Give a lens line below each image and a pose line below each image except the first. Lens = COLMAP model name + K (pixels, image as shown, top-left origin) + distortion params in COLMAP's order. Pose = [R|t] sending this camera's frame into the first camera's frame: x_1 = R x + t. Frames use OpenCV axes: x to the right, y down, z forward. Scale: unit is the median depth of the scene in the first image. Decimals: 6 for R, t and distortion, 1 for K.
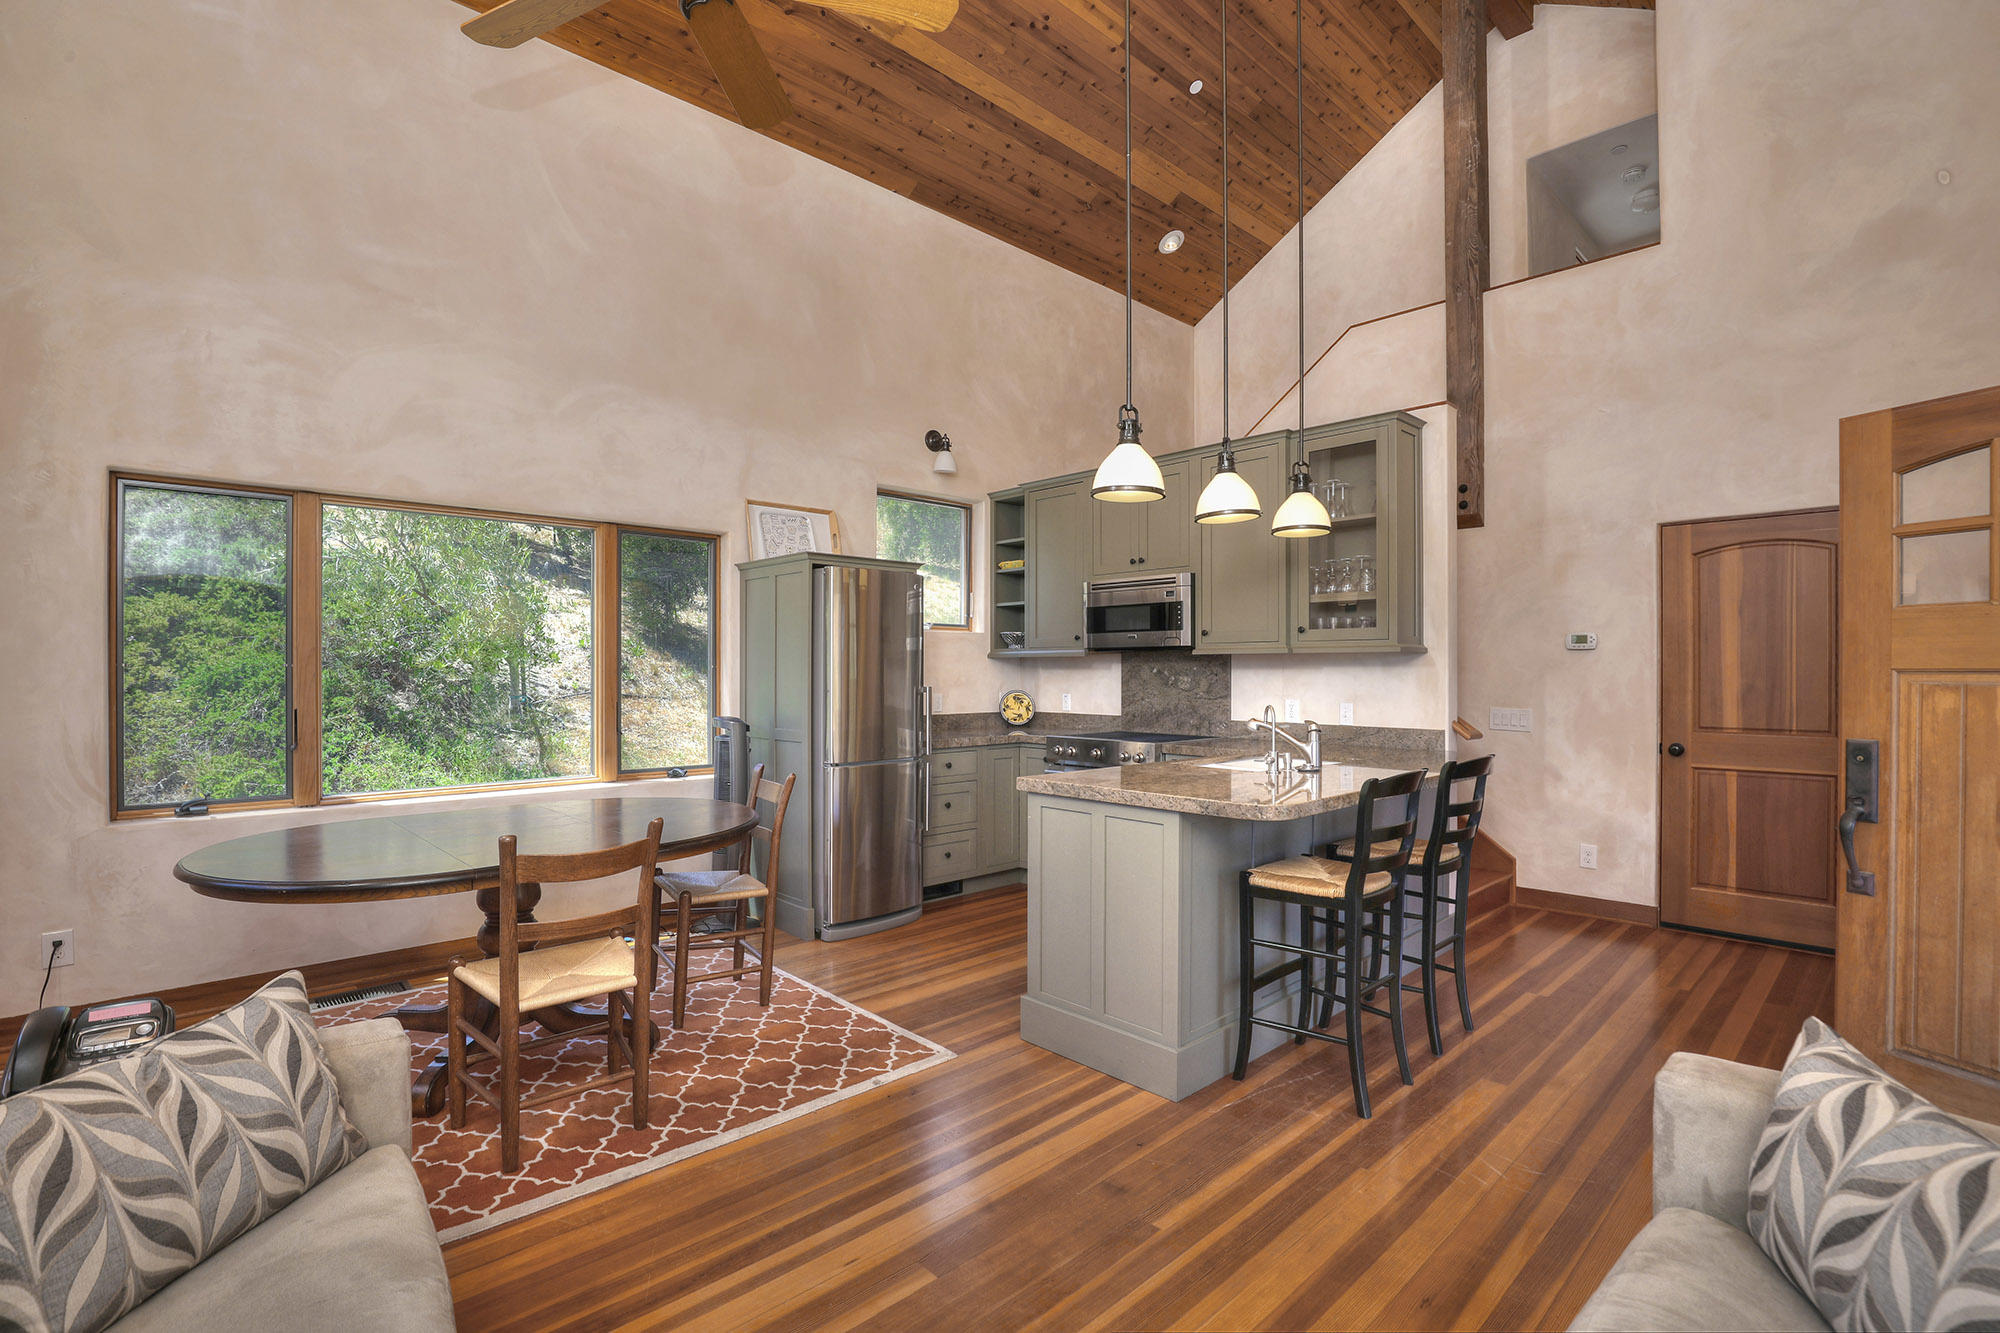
lens RADIAL K [[920.0, 0, 1000.0], [0, 920.0, 666.5], [0, 0, 1]] dist [0.000989, 0.000151]
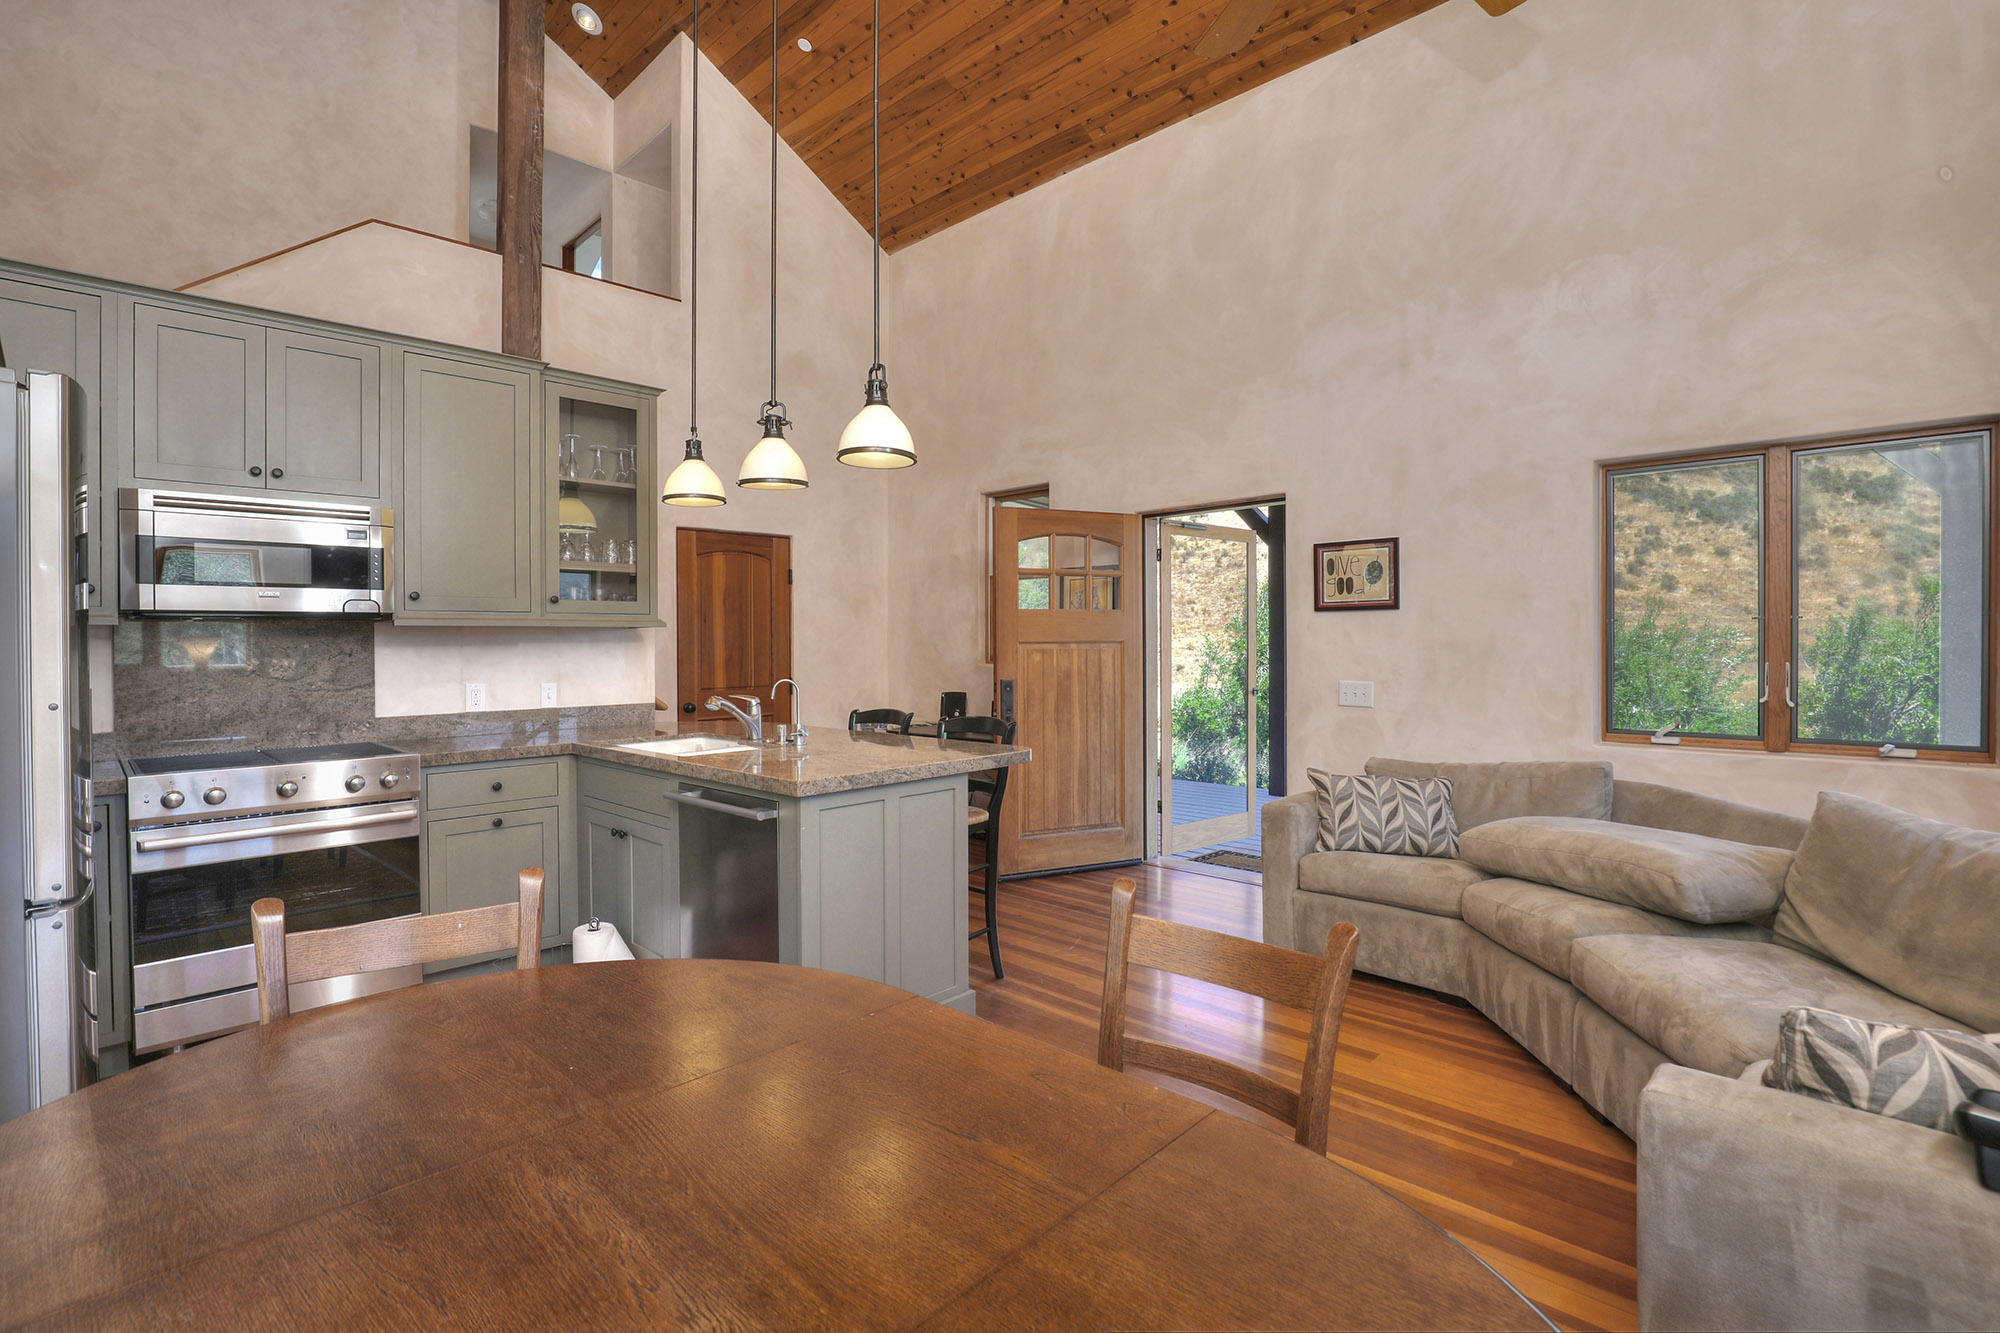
lens RADIAL K [[946.3, 0, 1000.0], [0, 946.3, 666.5], [0, 0, 1]] dist [-0.017162, -0.000117]
pose [[-0.033518, -0.027540, 0.999059, -0.592917], [0.002708, 0.999614, 0.027647, -0.000572], [-0.999434, 0.003632, -0.033431, 0.632145]]
